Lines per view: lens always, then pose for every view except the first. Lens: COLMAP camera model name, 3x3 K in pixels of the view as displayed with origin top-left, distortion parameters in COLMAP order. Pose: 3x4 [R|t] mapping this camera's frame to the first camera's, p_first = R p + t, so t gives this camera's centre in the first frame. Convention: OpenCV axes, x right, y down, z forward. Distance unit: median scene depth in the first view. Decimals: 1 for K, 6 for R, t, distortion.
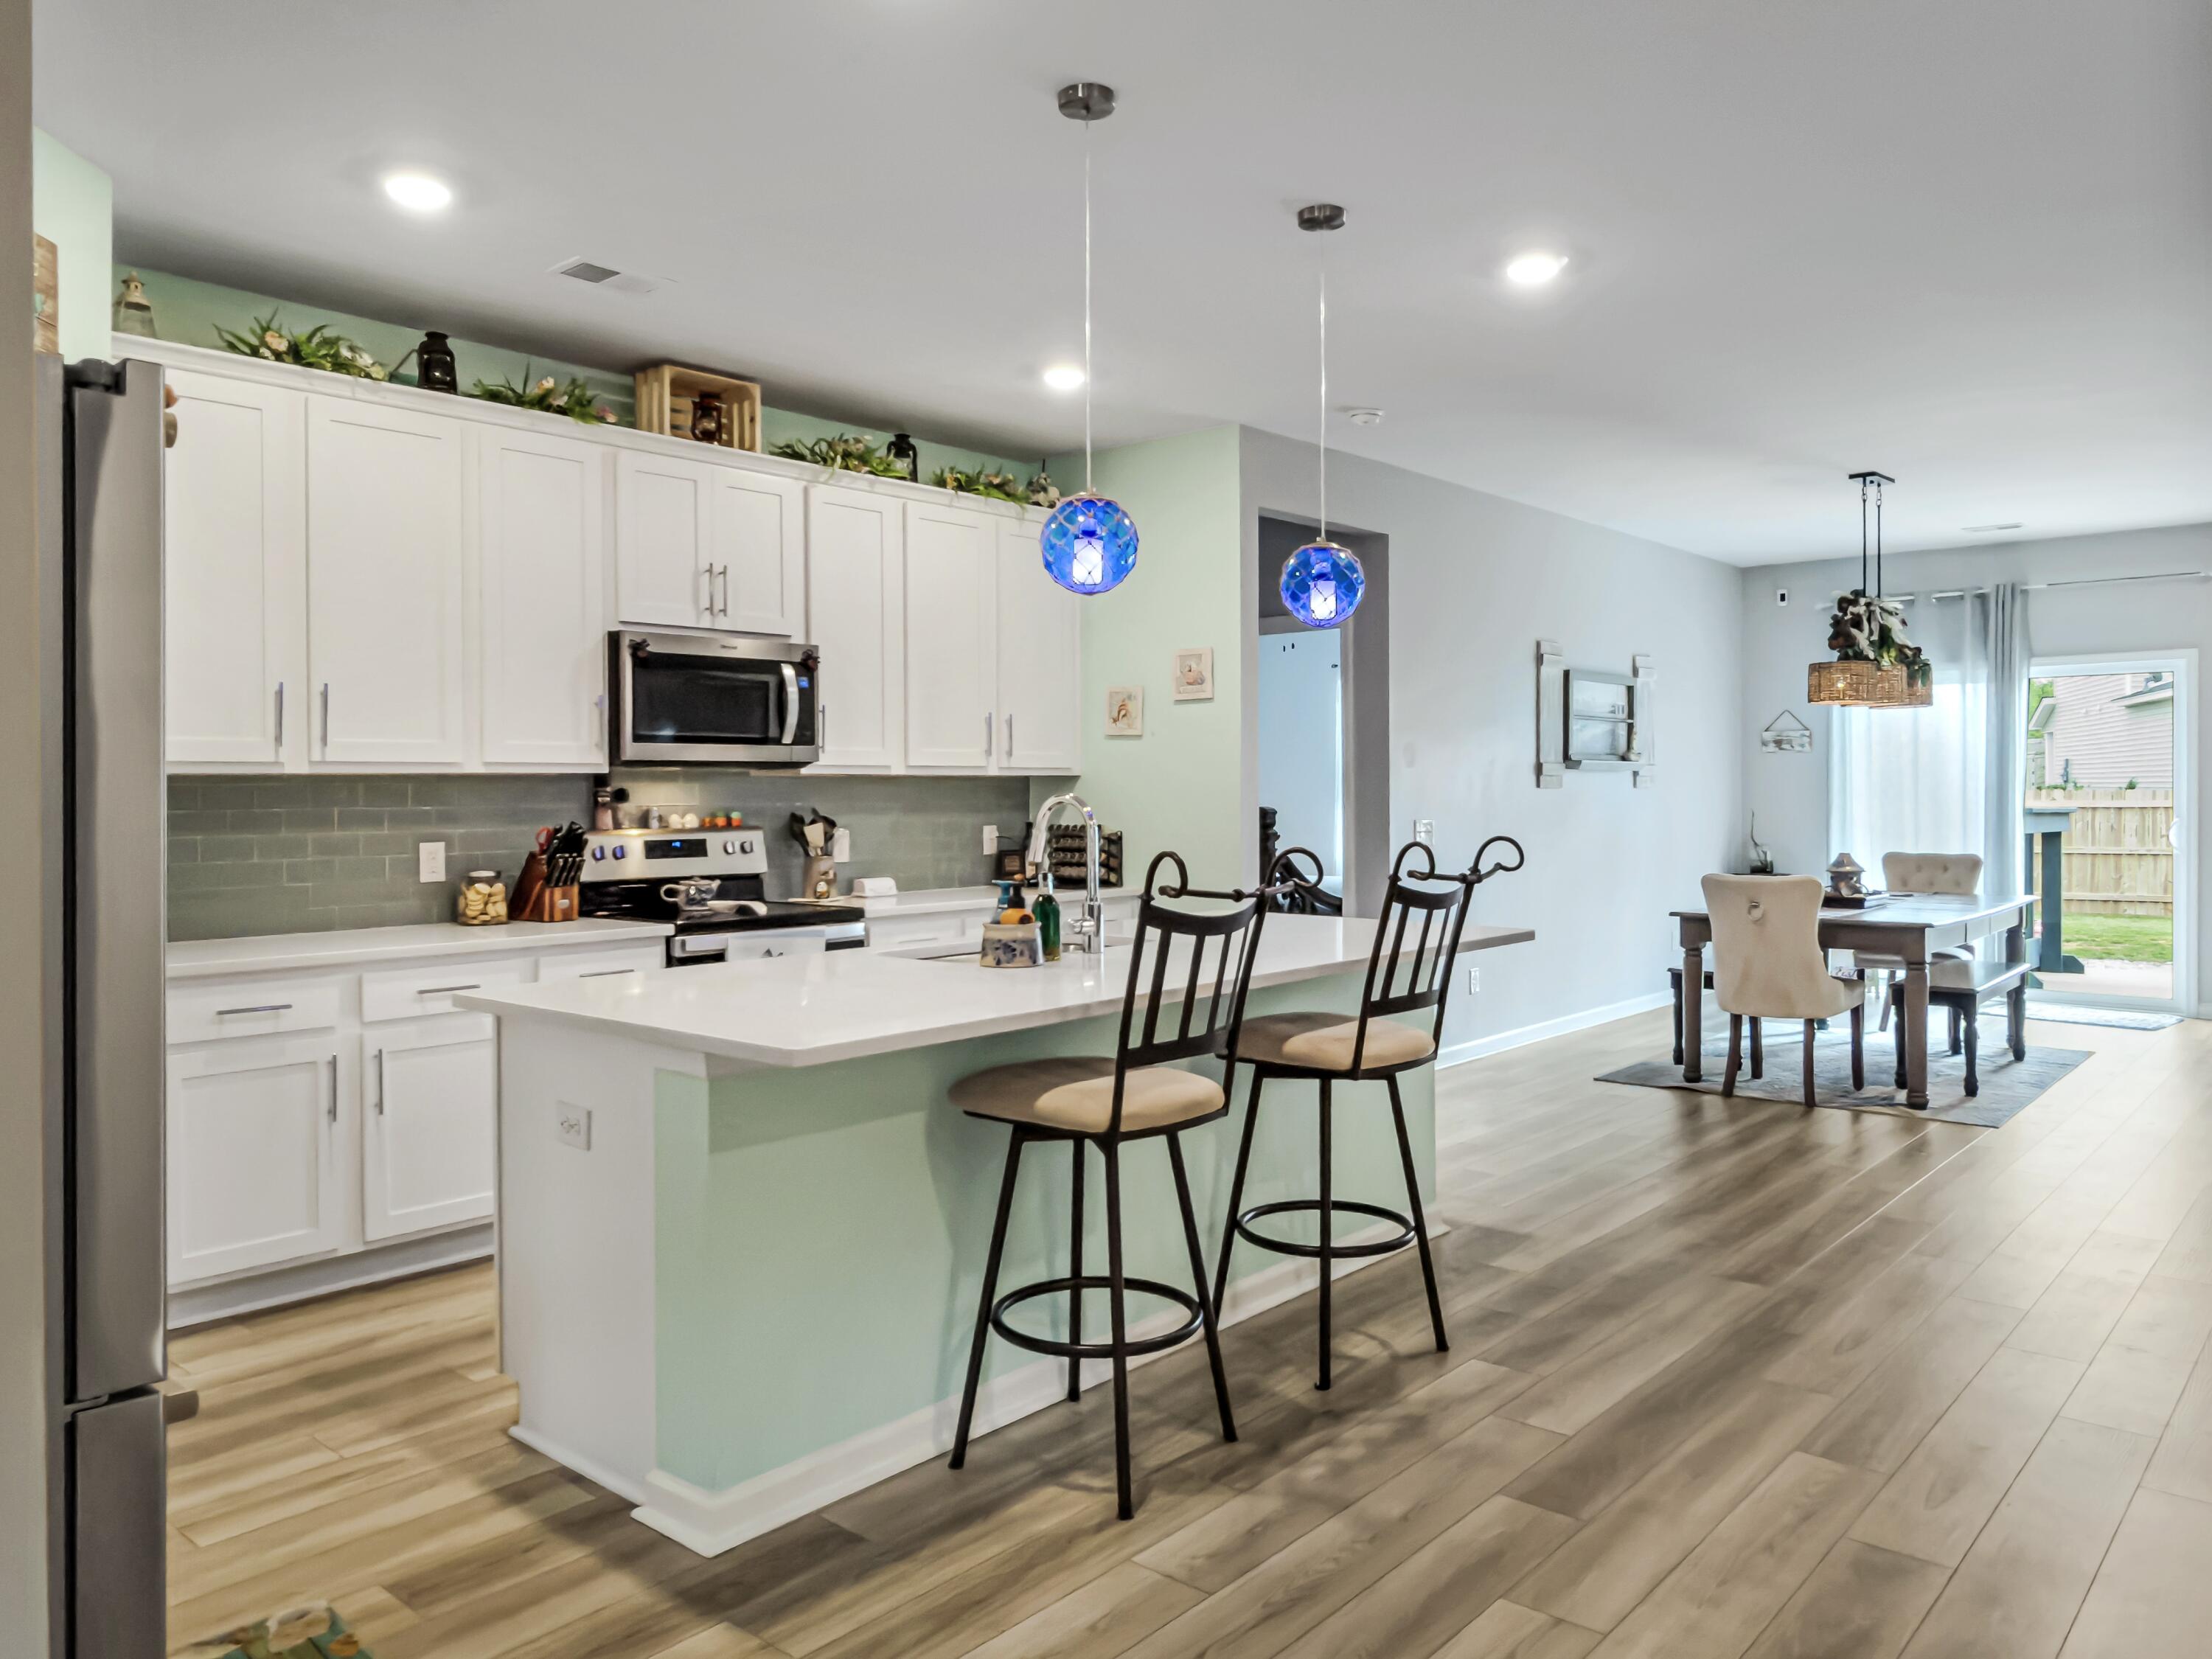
lens RADIAL K [[1543.0, 0, 1098.0], [0, 1543.0, 795.5], [0, 0, 1]] dist [0.002075, 0.000965]
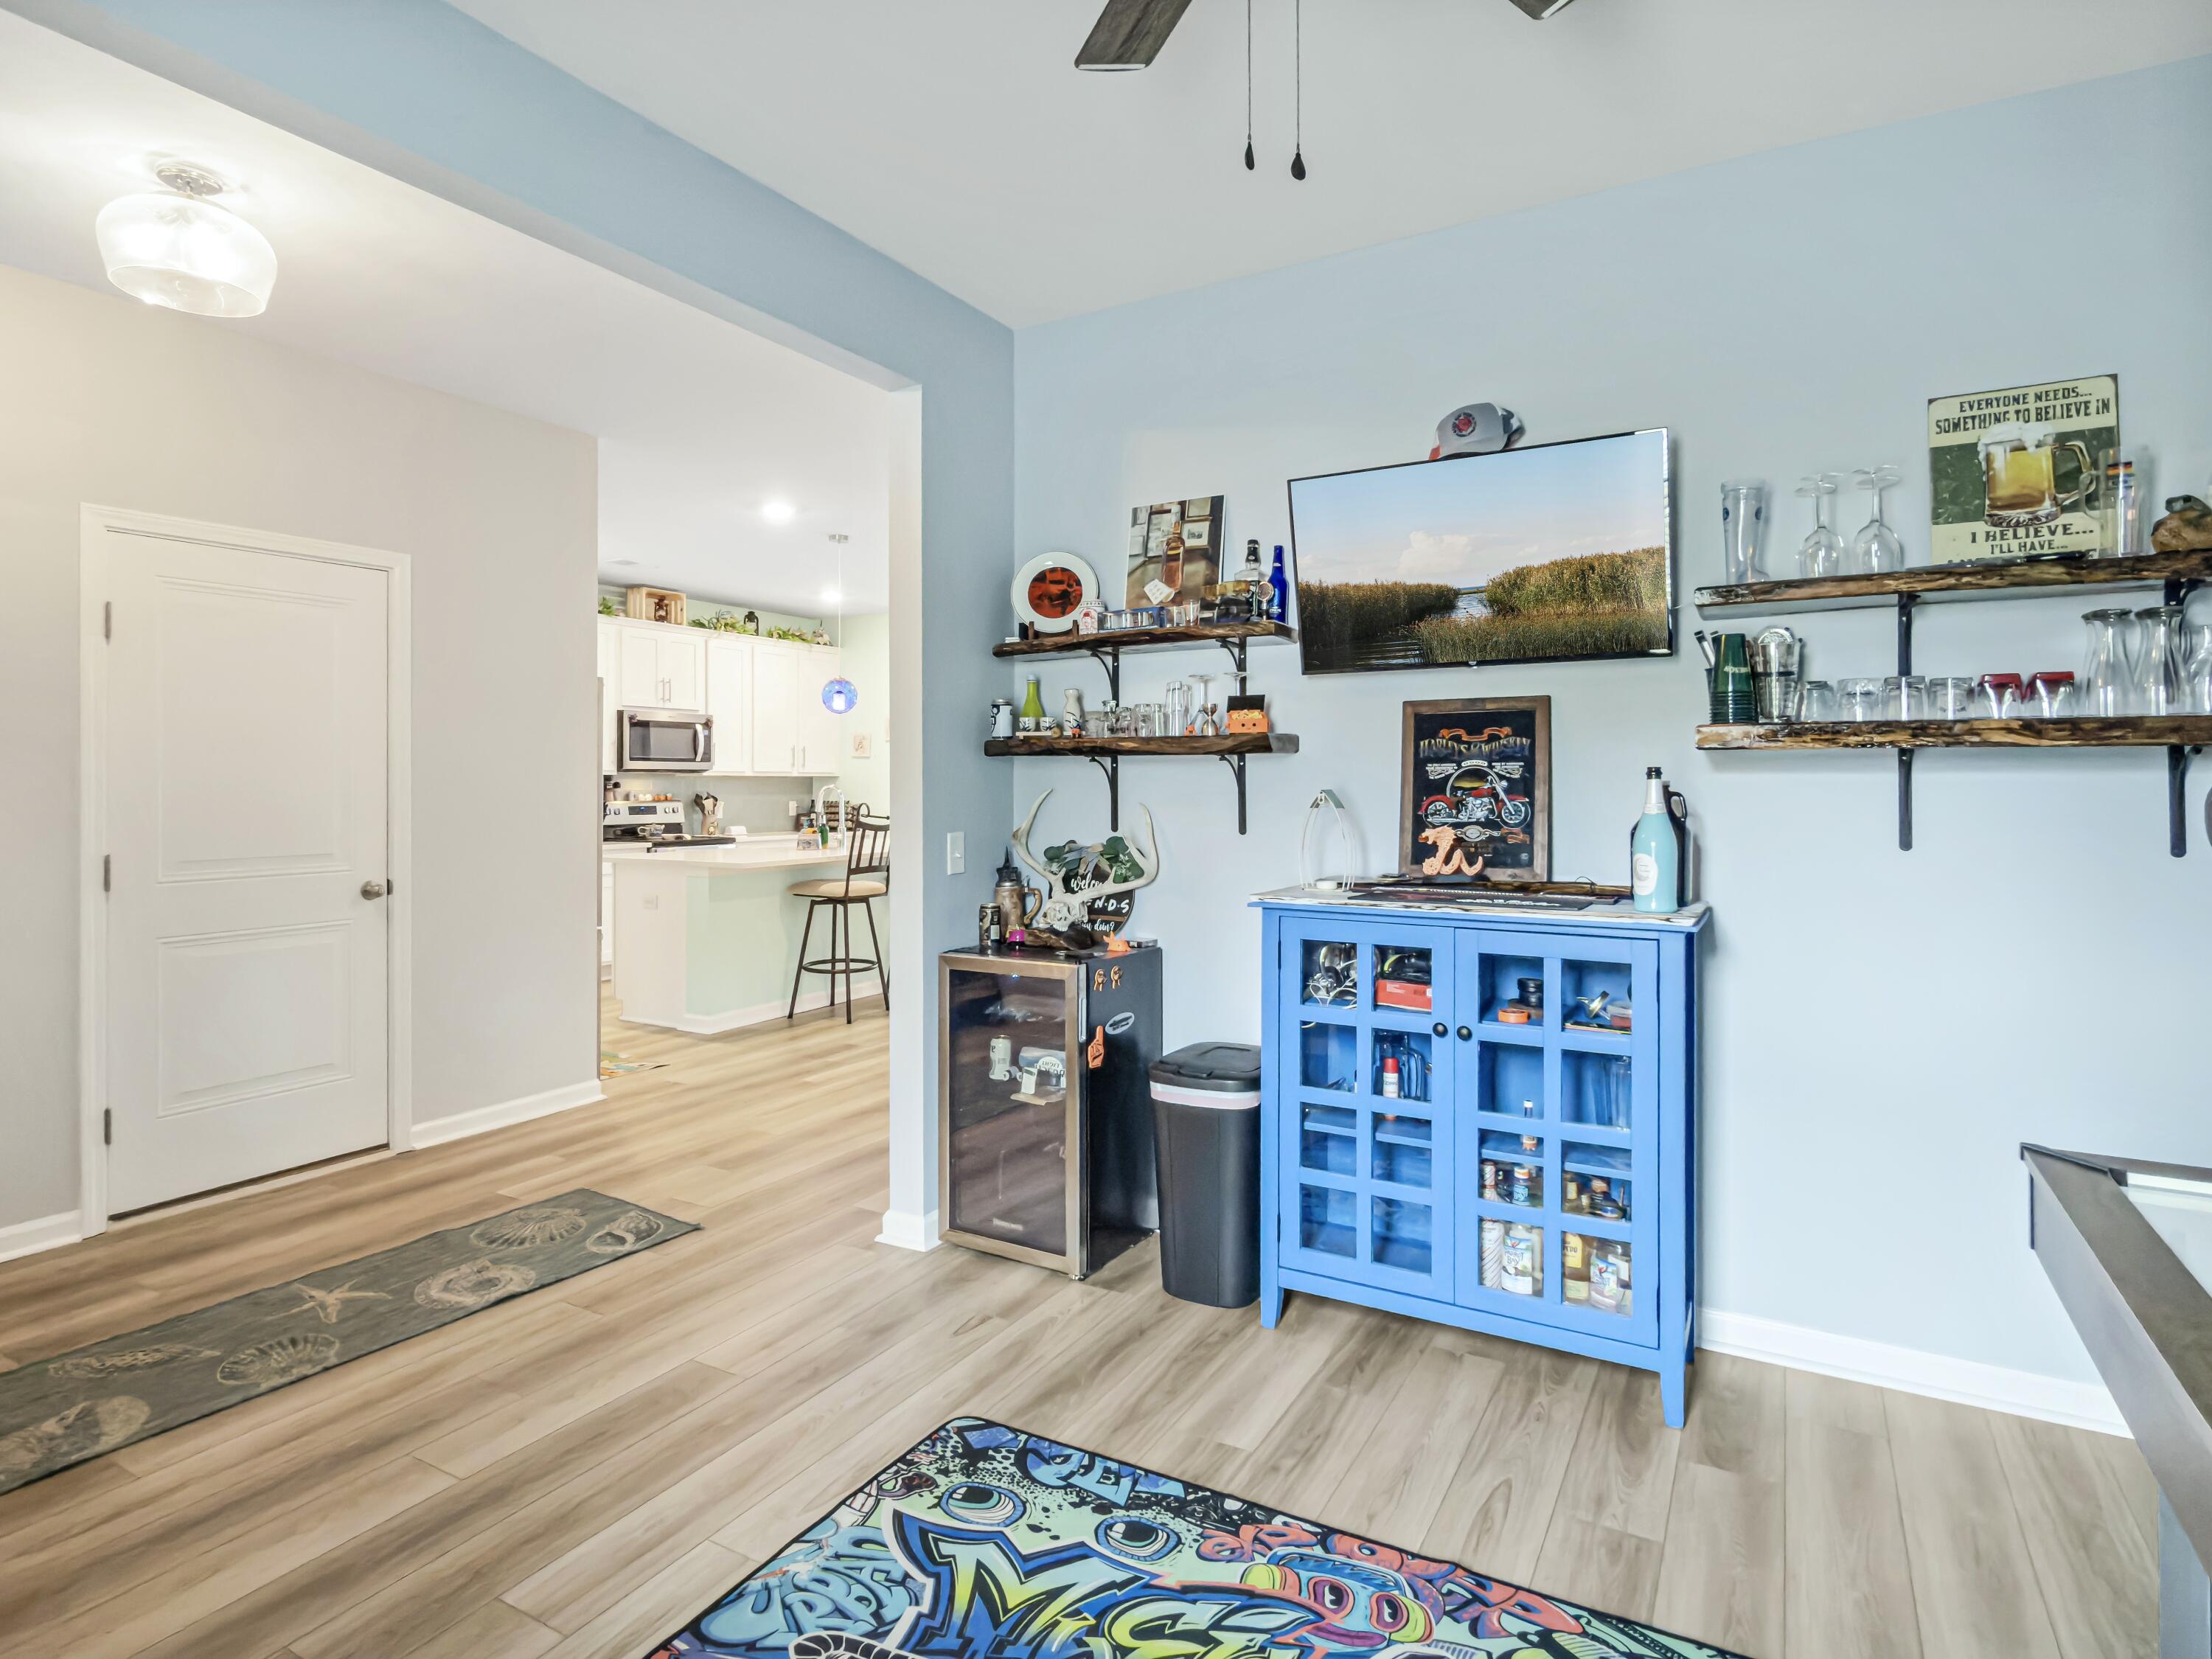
lens RADIAL K [[1184.1, 0, 1109.7], [0, 1184.1, 773.0], [0, 0, 1]] dist [-0.003617, -0.000471]
pose [[0.978485, 0.004527, 0.206268, 0.021923], [-0.001843, 0.999911, -0.013199, 0.003971], [-0.206309, 0.012534, 0.978407, -0.824083]]
